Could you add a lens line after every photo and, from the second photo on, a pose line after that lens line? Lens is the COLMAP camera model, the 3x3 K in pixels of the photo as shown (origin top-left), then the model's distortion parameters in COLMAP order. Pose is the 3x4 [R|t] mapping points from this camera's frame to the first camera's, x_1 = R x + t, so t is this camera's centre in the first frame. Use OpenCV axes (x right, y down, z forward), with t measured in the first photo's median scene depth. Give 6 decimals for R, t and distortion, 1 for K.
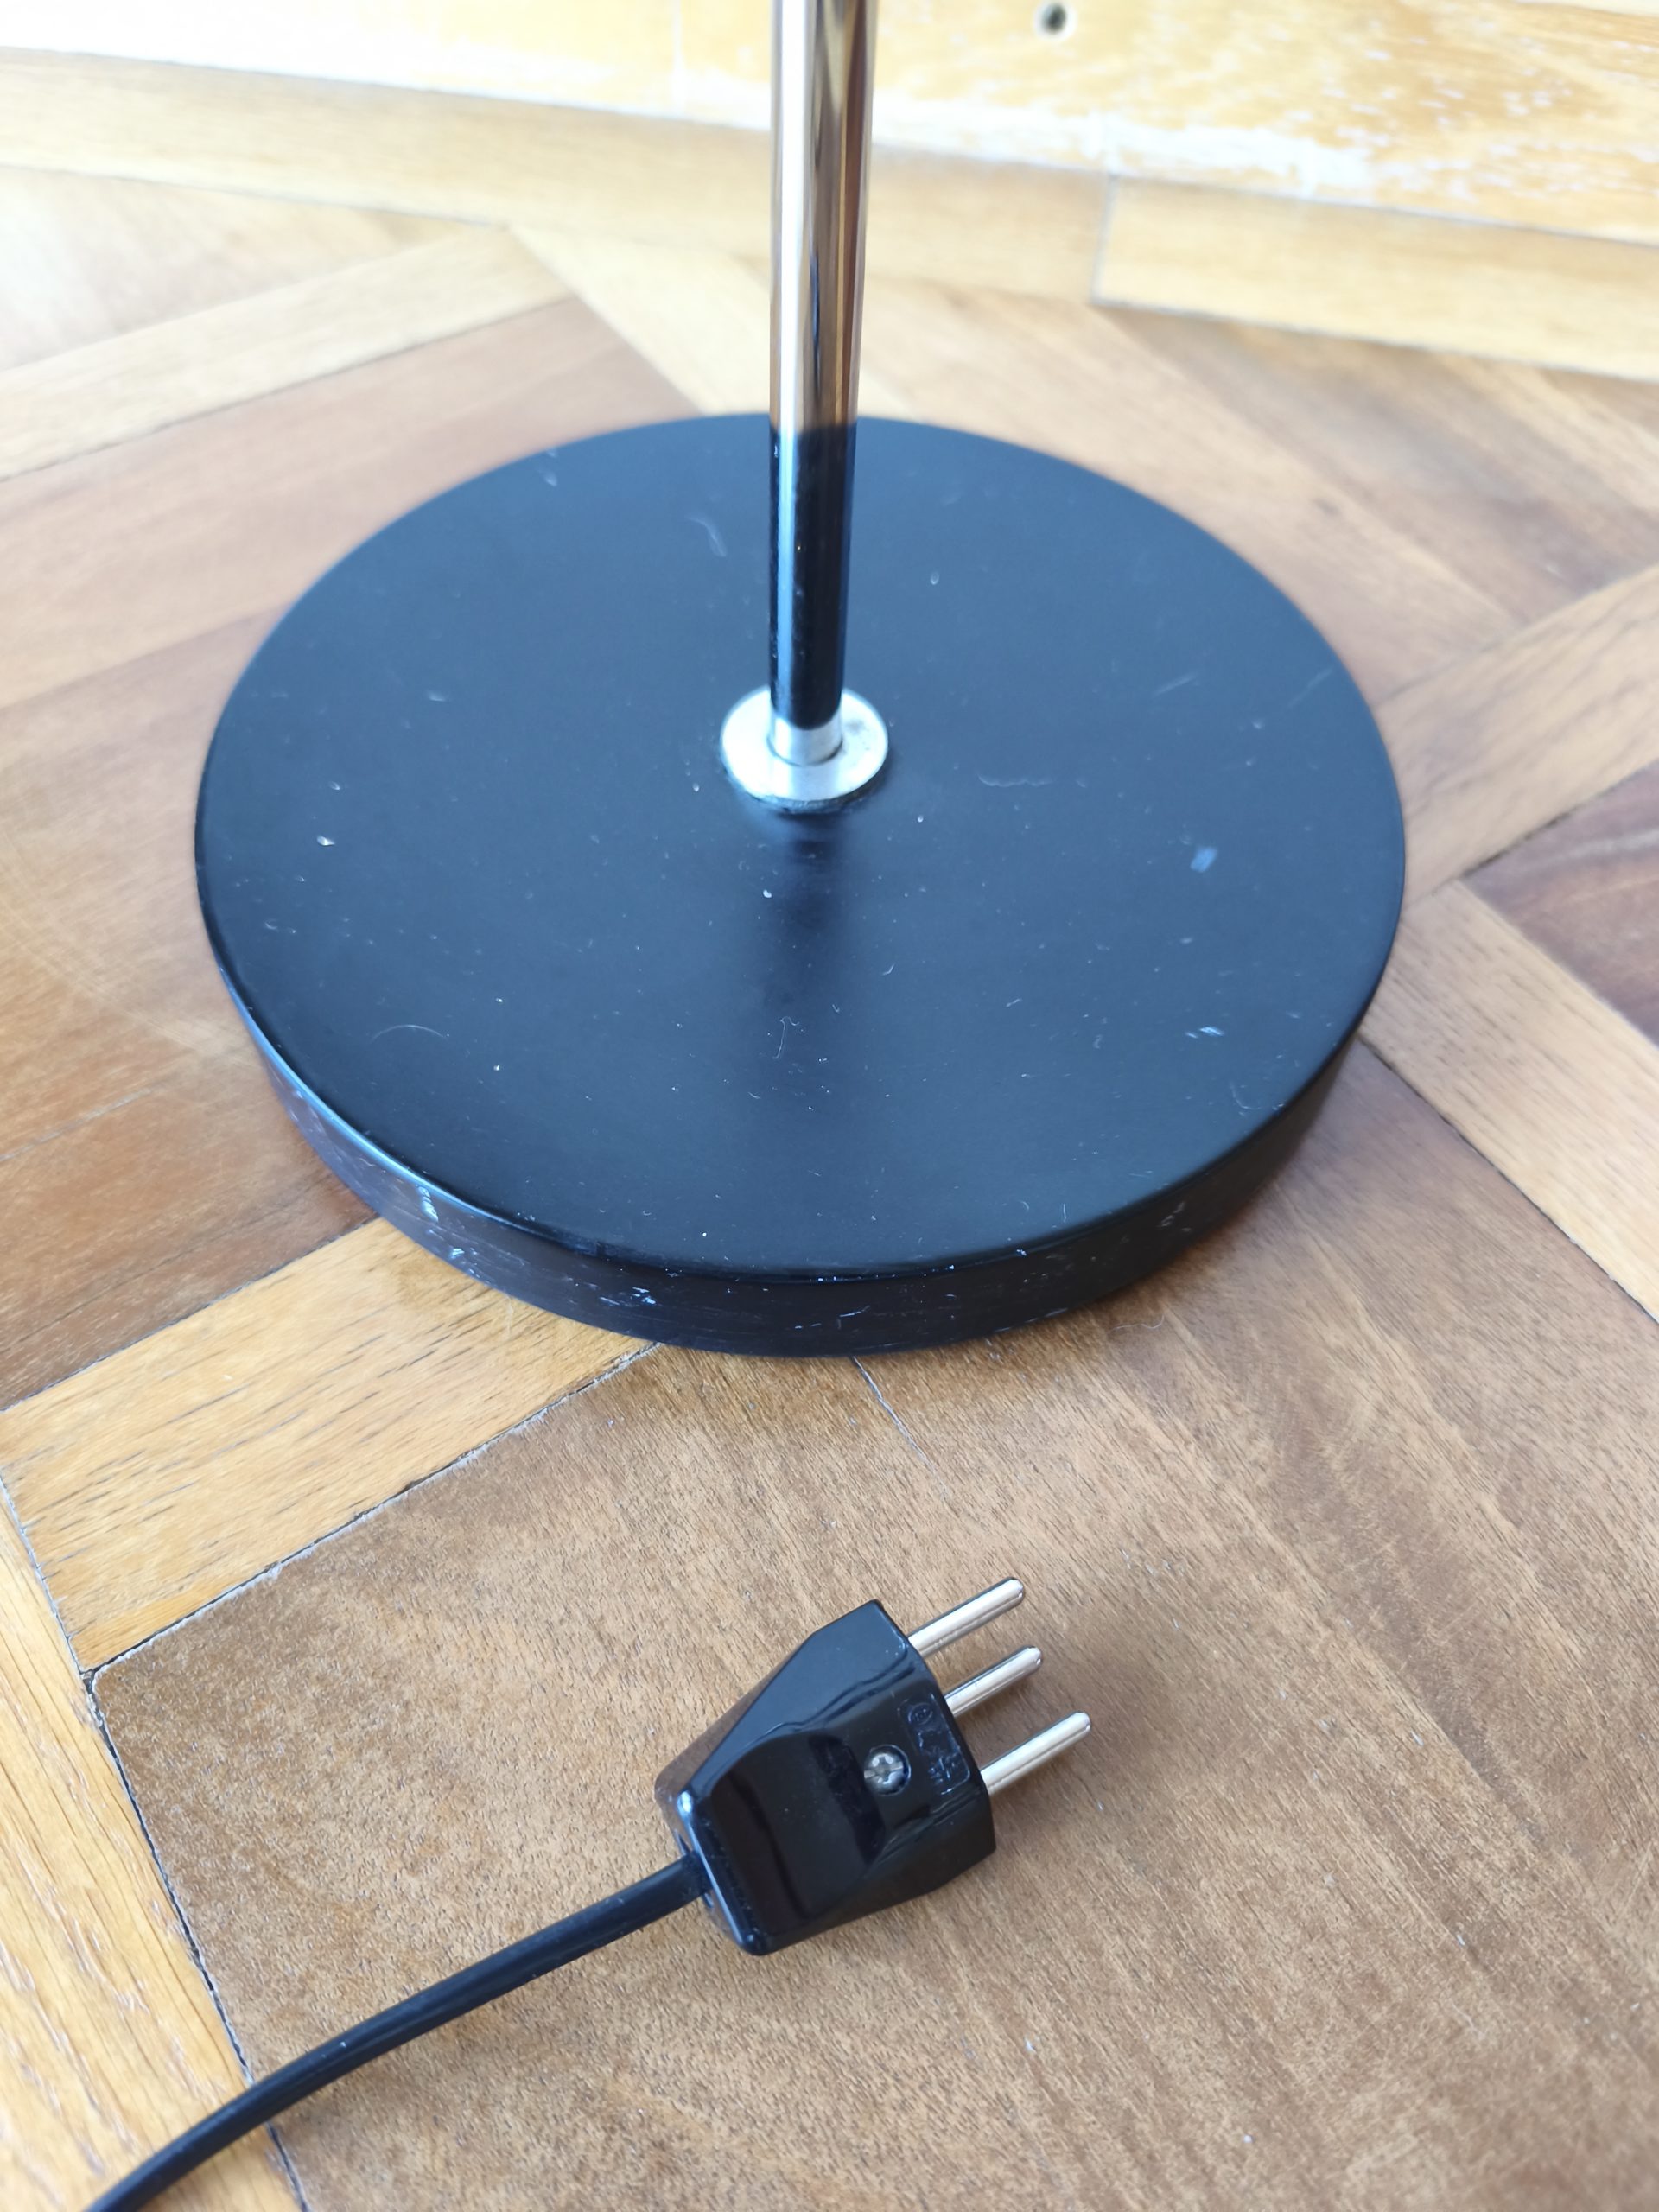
lens RADIAL K [[1510.0, 0, 842.4], [0, 1510.0, 1096.5], [0, 0, 1]] dist [-0.021905, -0.013578]
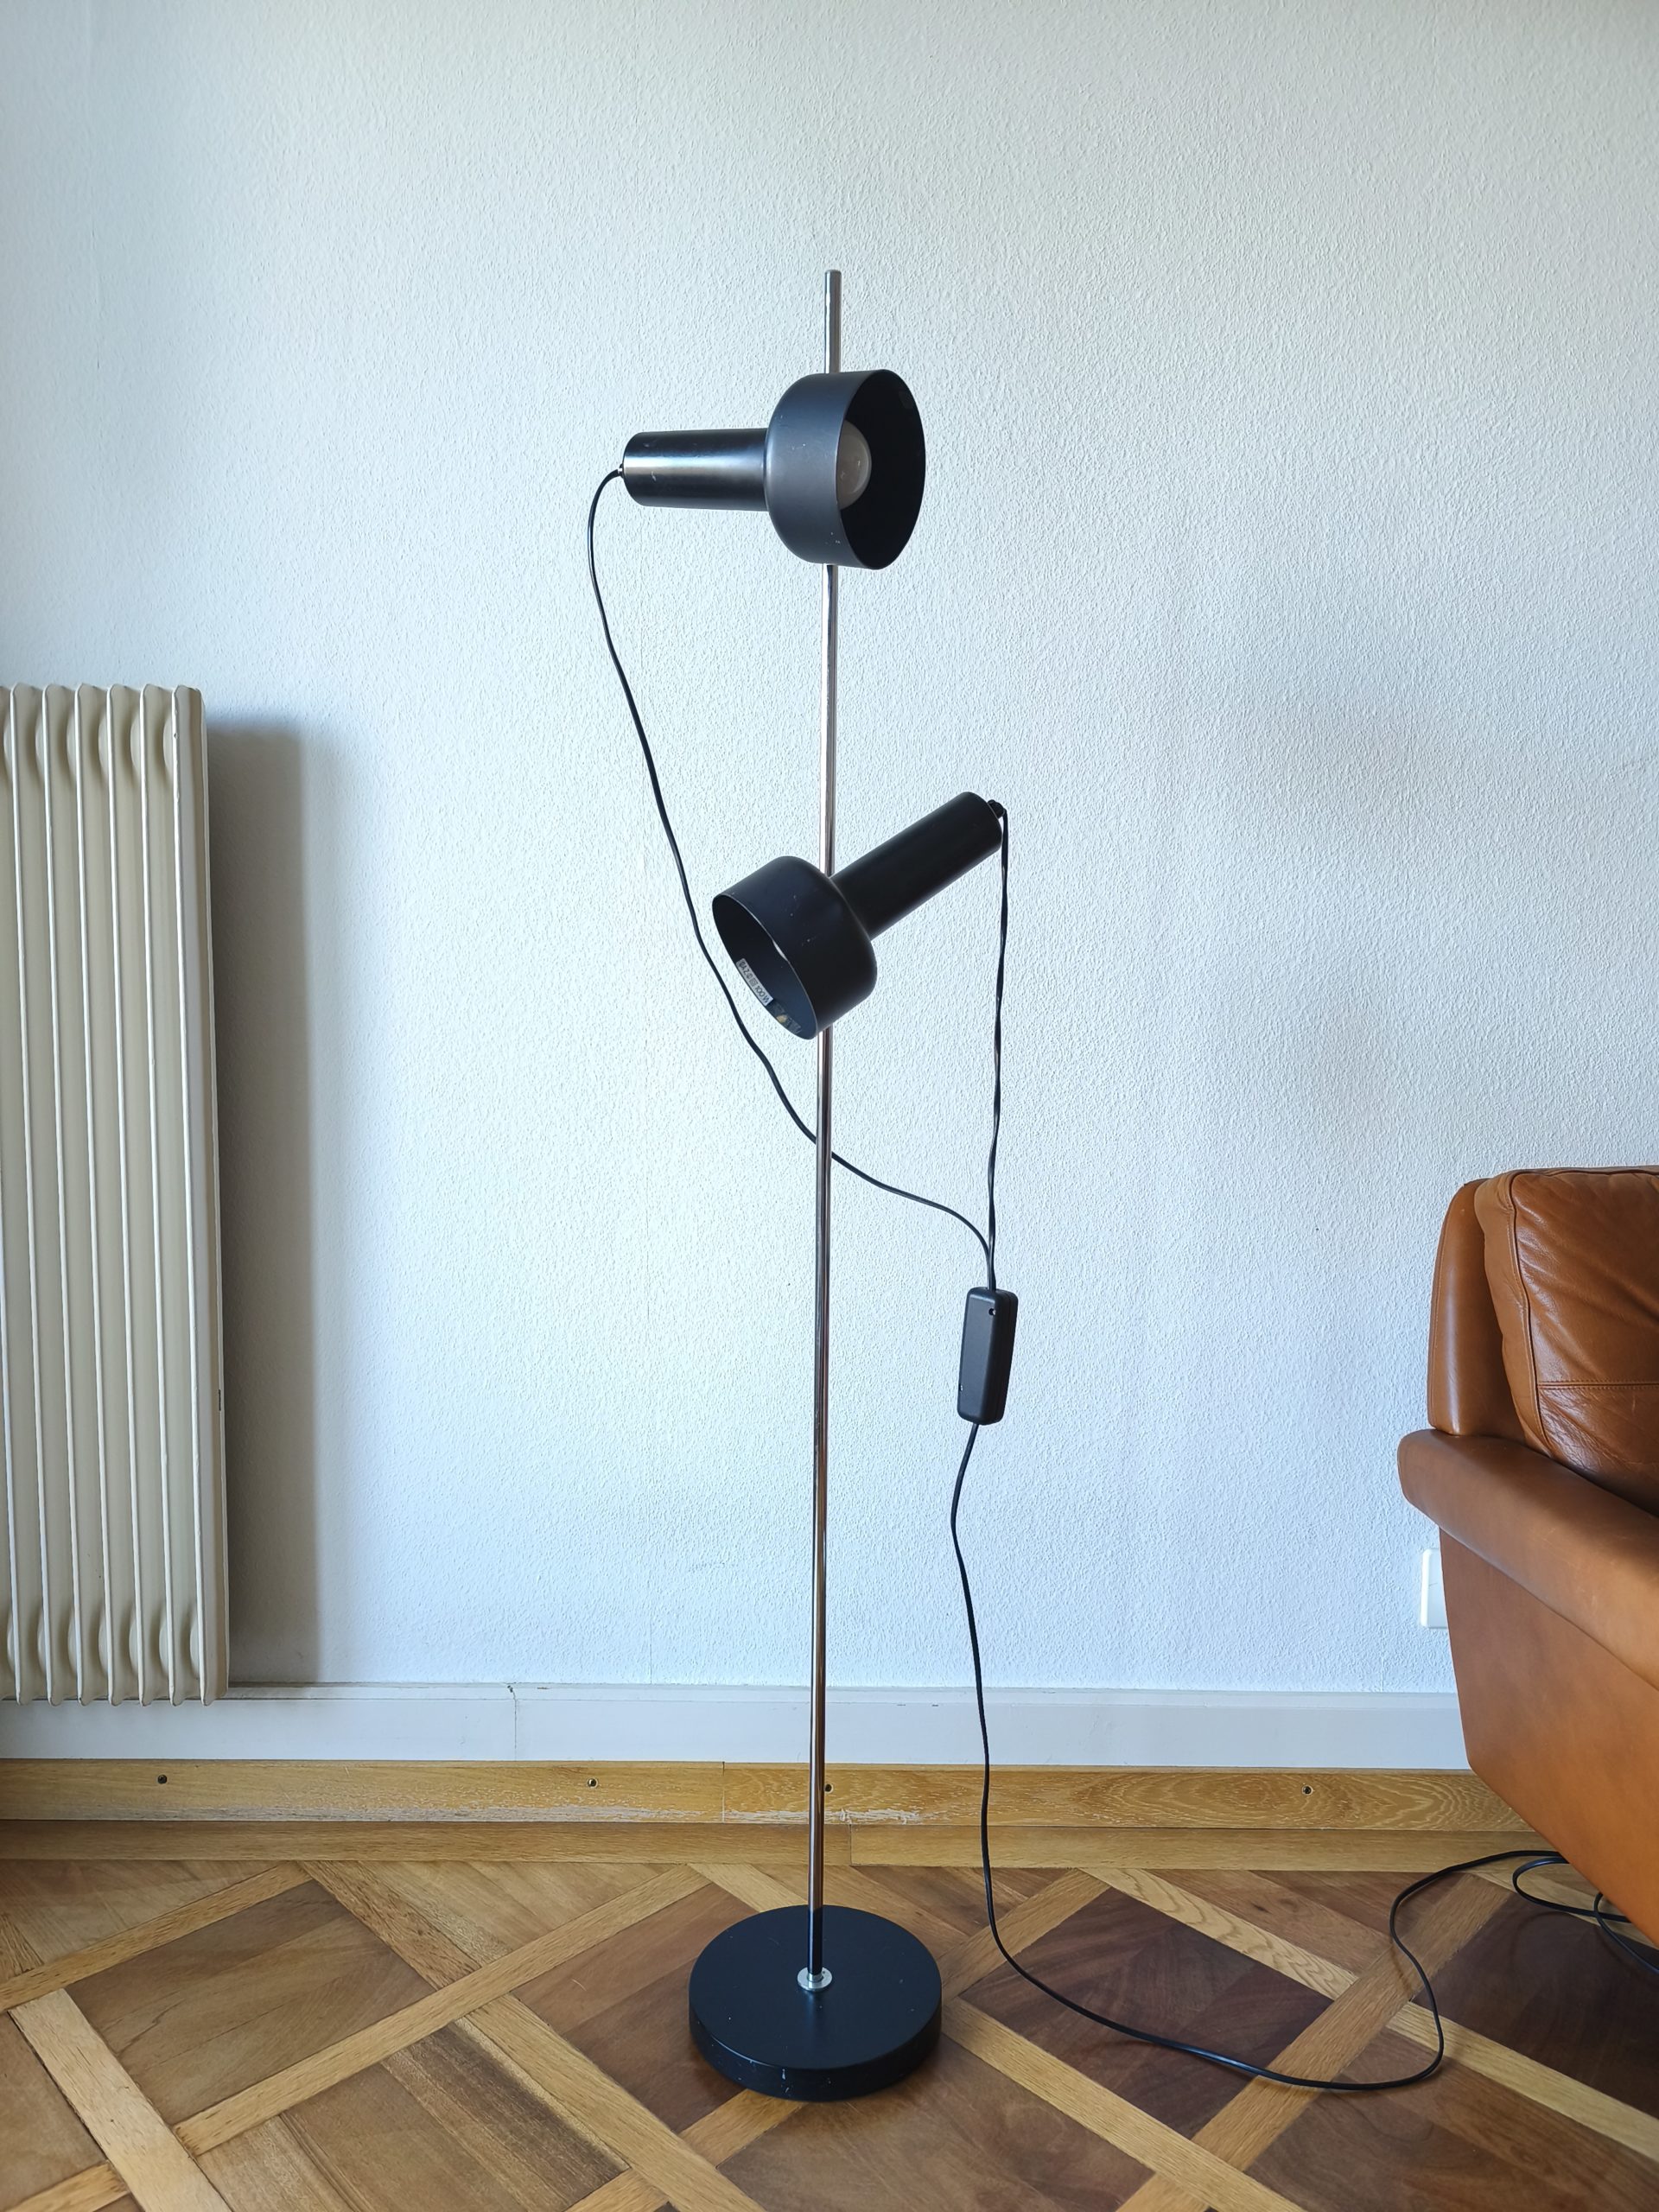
lens RADIAL K [[1510.0, 0, 847.0], [0, 1510.0, 1119.4], [0, 0, 1]] dist [-0.021905, -0.013578]
pose [[0.981271, -0.037892, 0.188867, -0.533345], [0.170035, 0.631139, -0.756803, 1.248399], [-0.090524, 0.774744, 0.625762, -3.094760]]
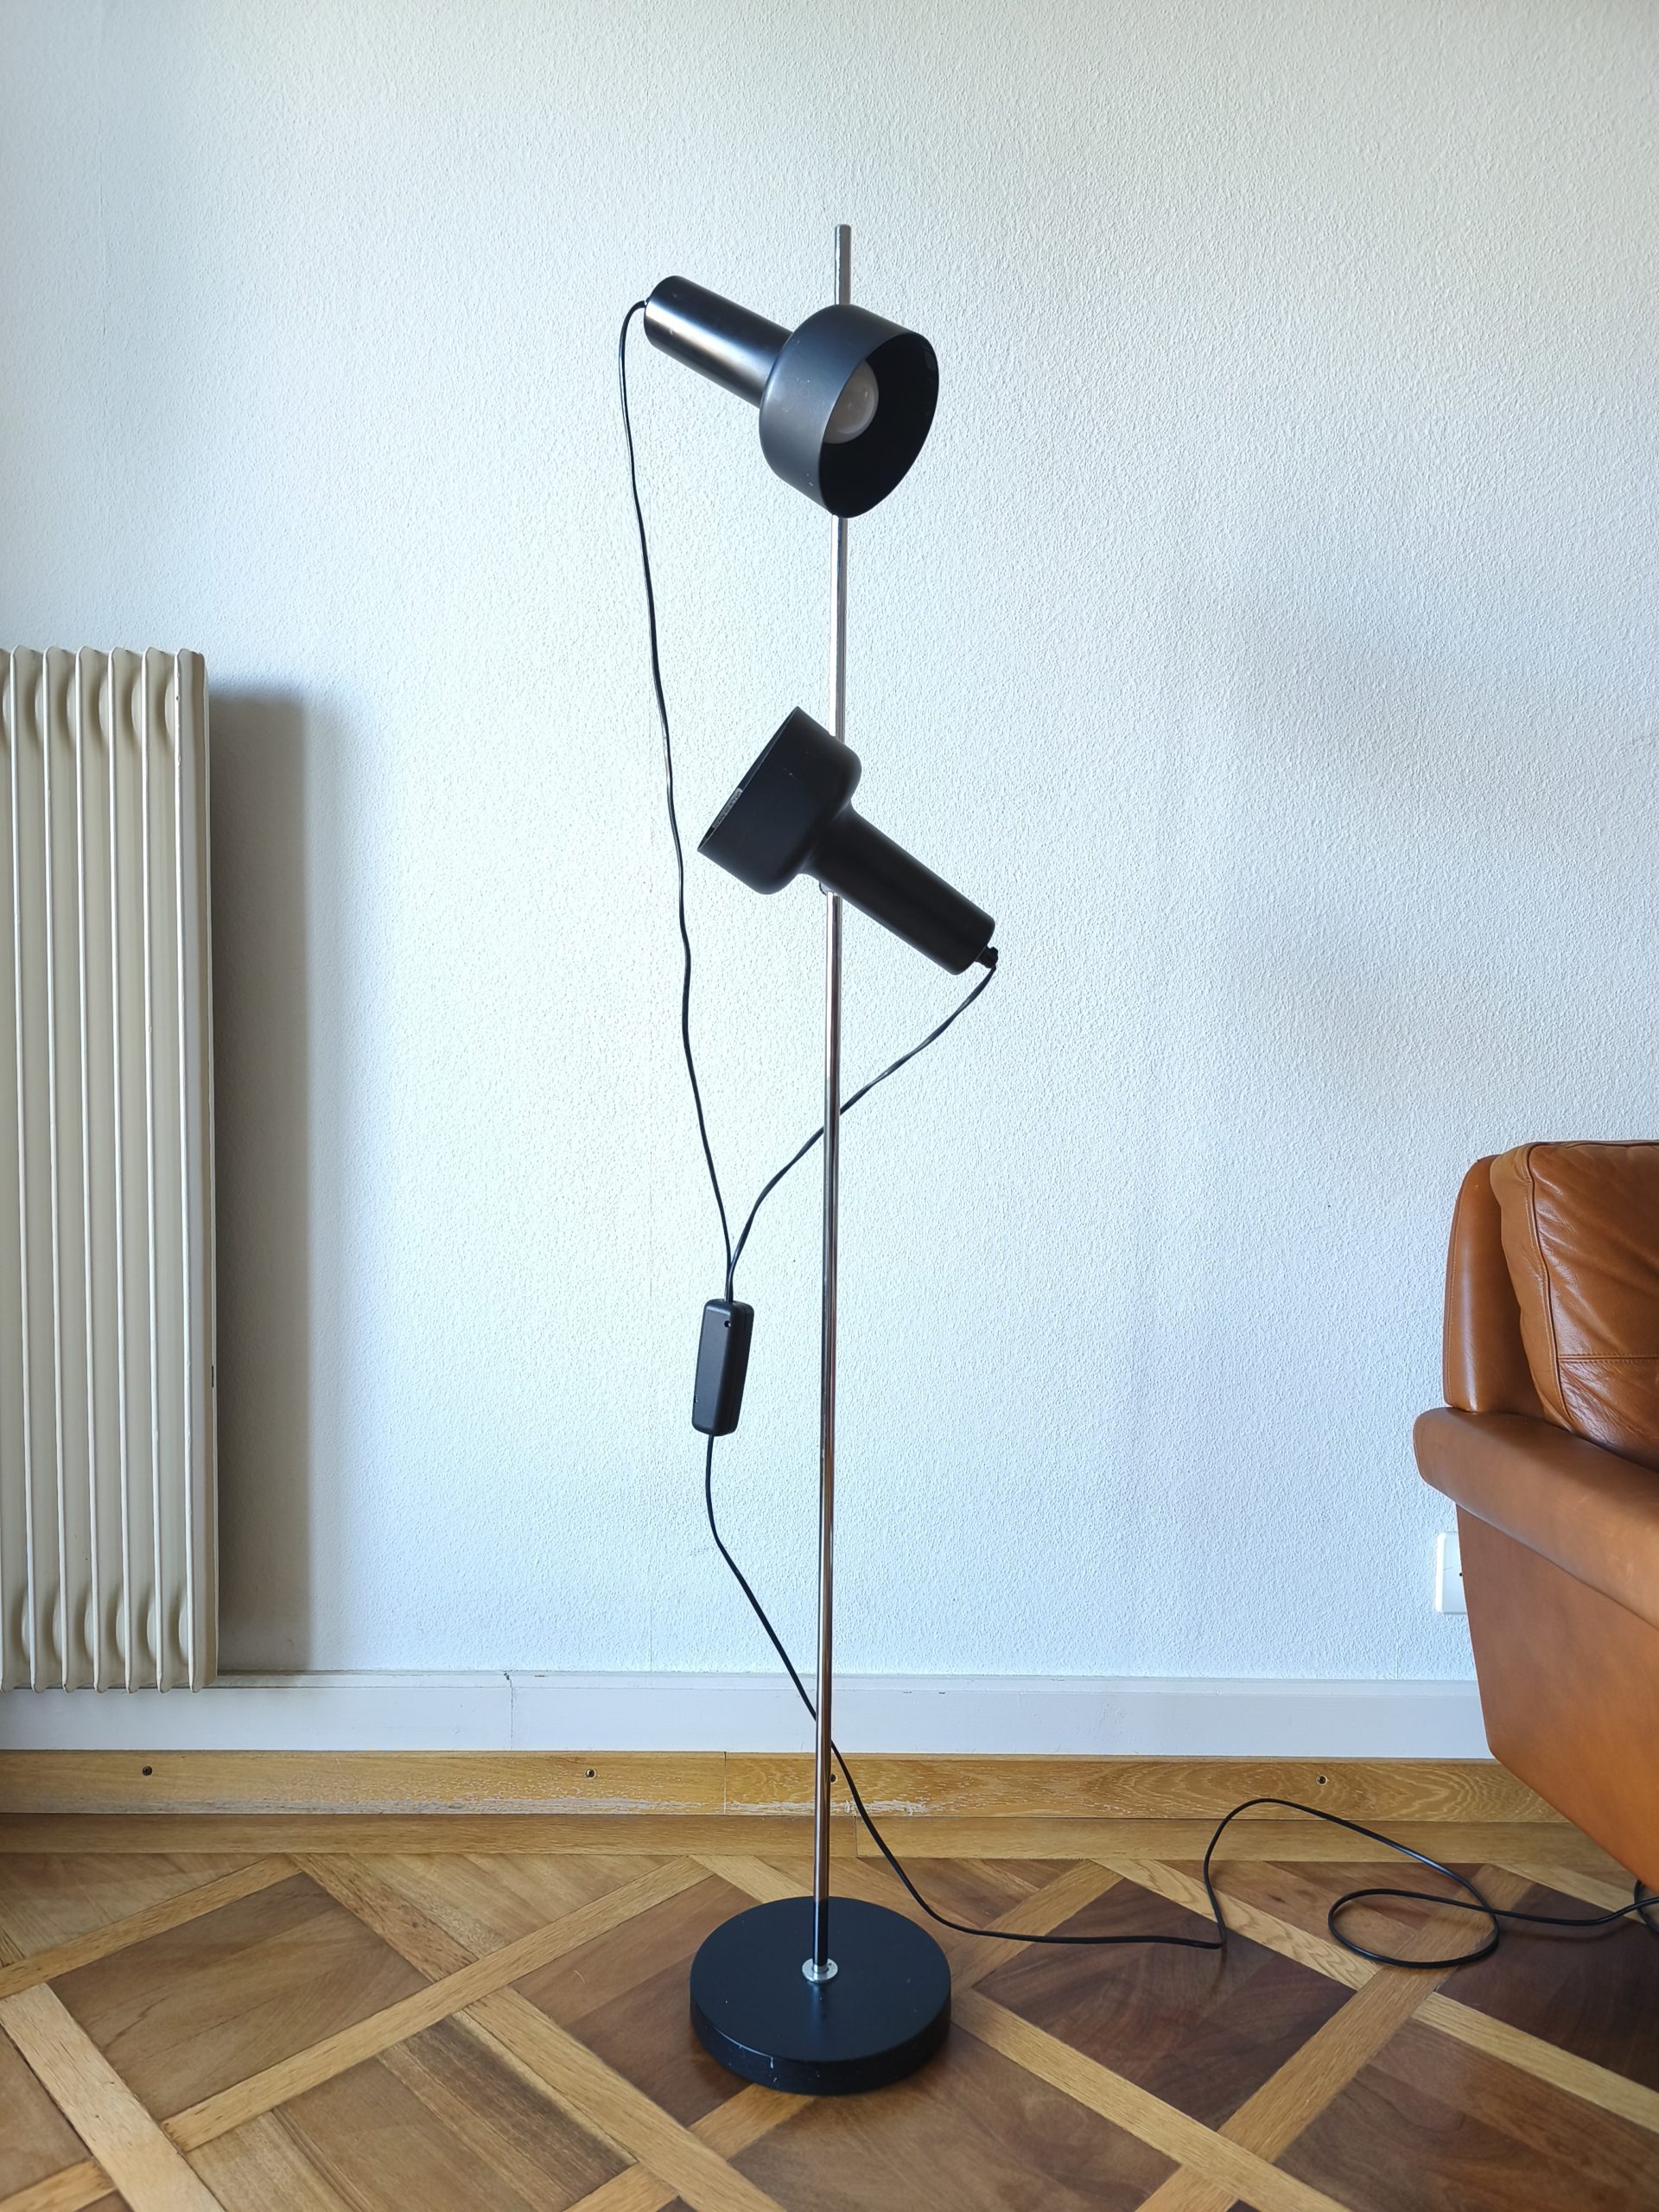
lens RADIAL K [[1510.0, 0, 836.8], [0, 1510.0, 1101.1], [0, 0, 1]] dist [-0.021905, -0.013578]
pose [[0.979784, -0.030364, 0.197739, -0.608494], [0.174538, 0.612798, -0.770724, 1.270306], [-0.097772, 0.789656, 0.605709, -2.951963]]
